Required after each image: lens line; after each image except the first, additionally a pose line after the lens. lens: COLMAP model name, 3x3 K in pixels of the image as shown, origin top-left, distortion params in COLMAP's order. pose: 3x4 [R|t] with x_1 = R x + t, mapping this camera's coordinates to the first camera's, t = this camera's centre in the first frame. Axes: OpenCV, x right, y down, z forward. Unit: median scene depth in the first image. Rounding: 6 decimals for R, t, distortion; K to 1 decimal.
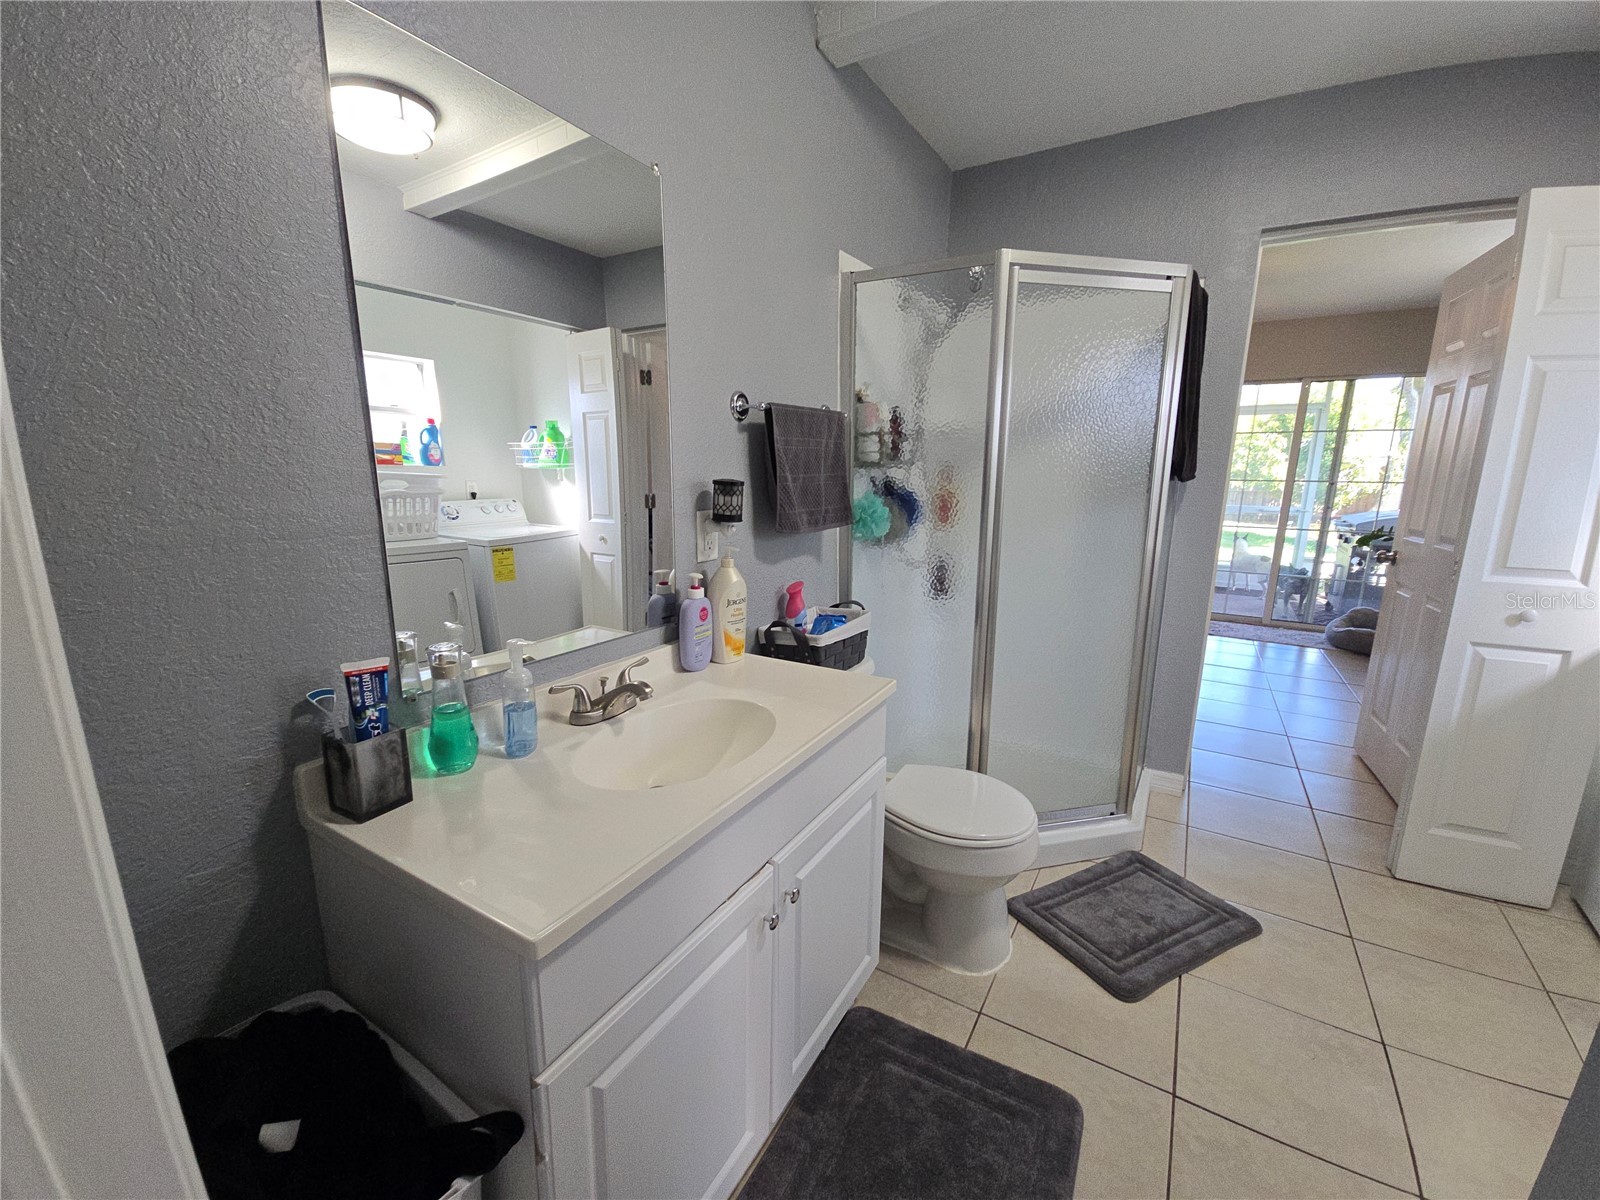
lens RADIAL K [[650.2, 0, 798.4], [0, 650.2, 604.7], [0, 0, 1]] dist [0.005043, -0.005894]
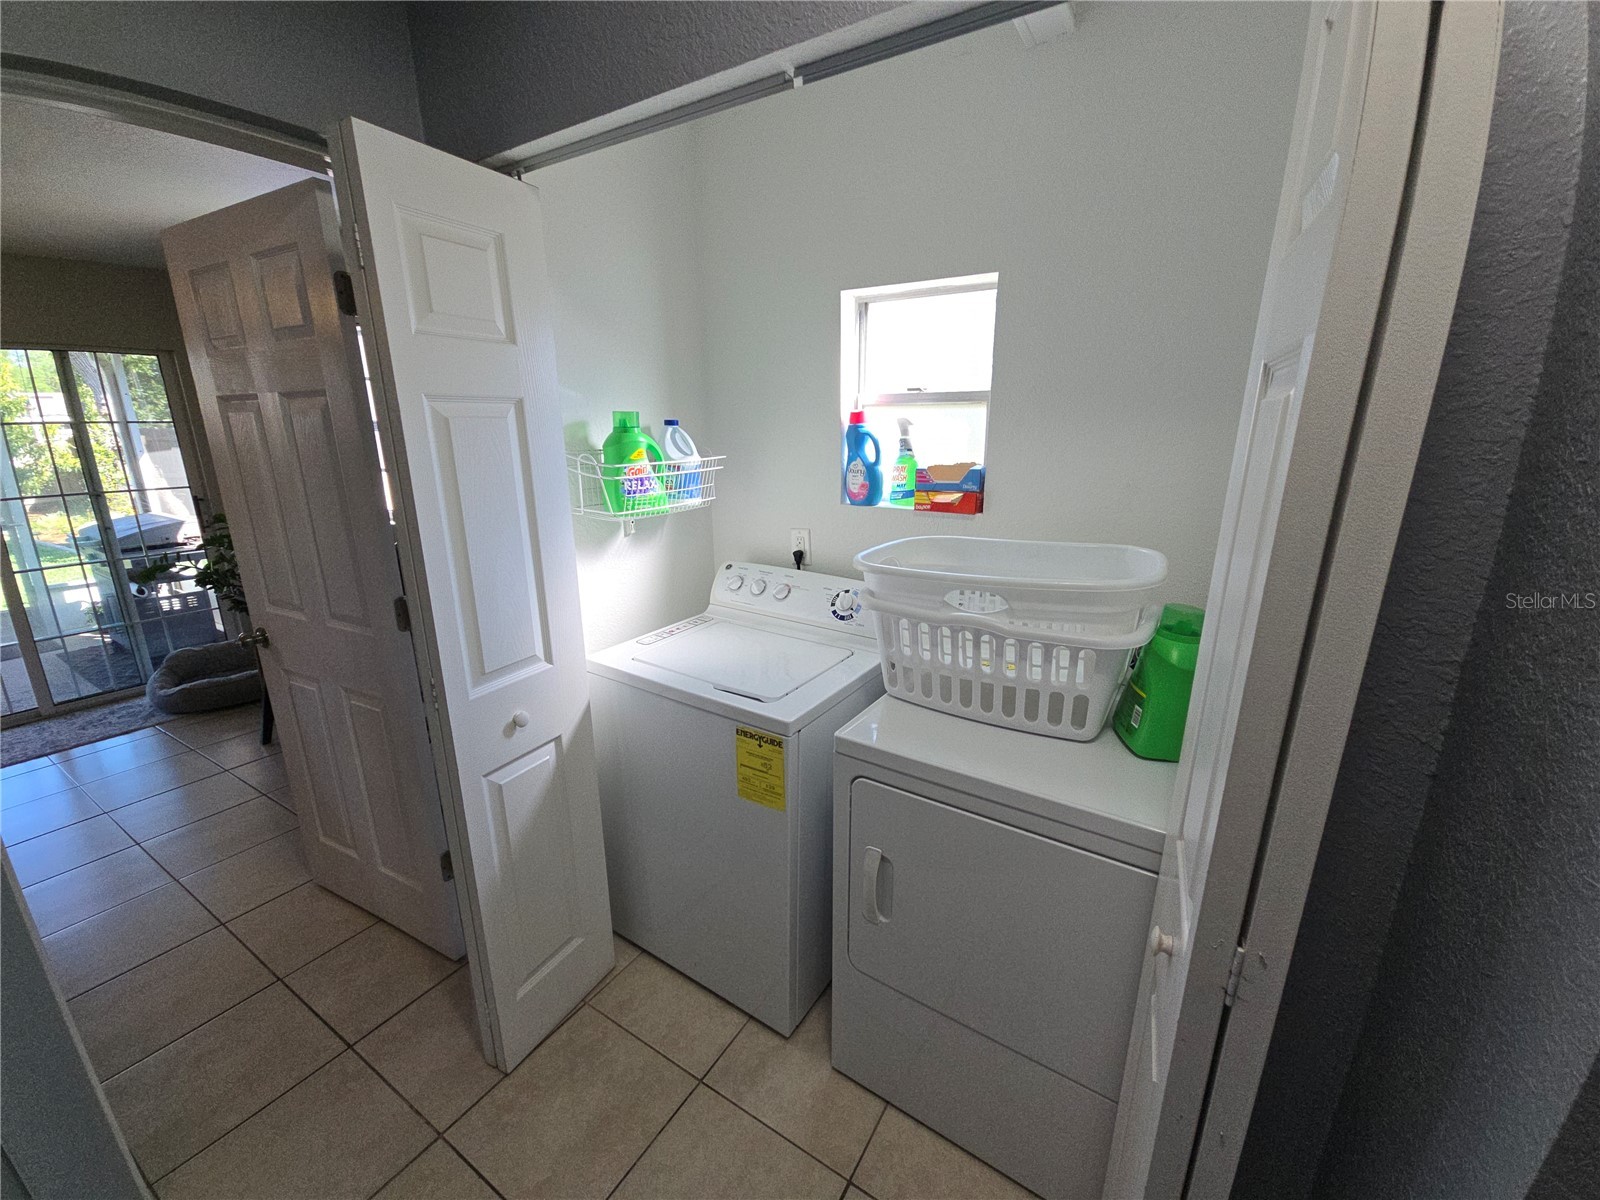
lens RADIAL K [[650.2, 0, 798.4], [0, 650.2, 604.7], [0, 0, 1]] dist [0.005043, -0.005894]
pose [[0.017910, -0.275793, 0.961050, 0.386584], [0.216988, 0.939368, 0.265527, -0.253090], [-0.976010, 0.203781, 0.076668, 0.563166]]
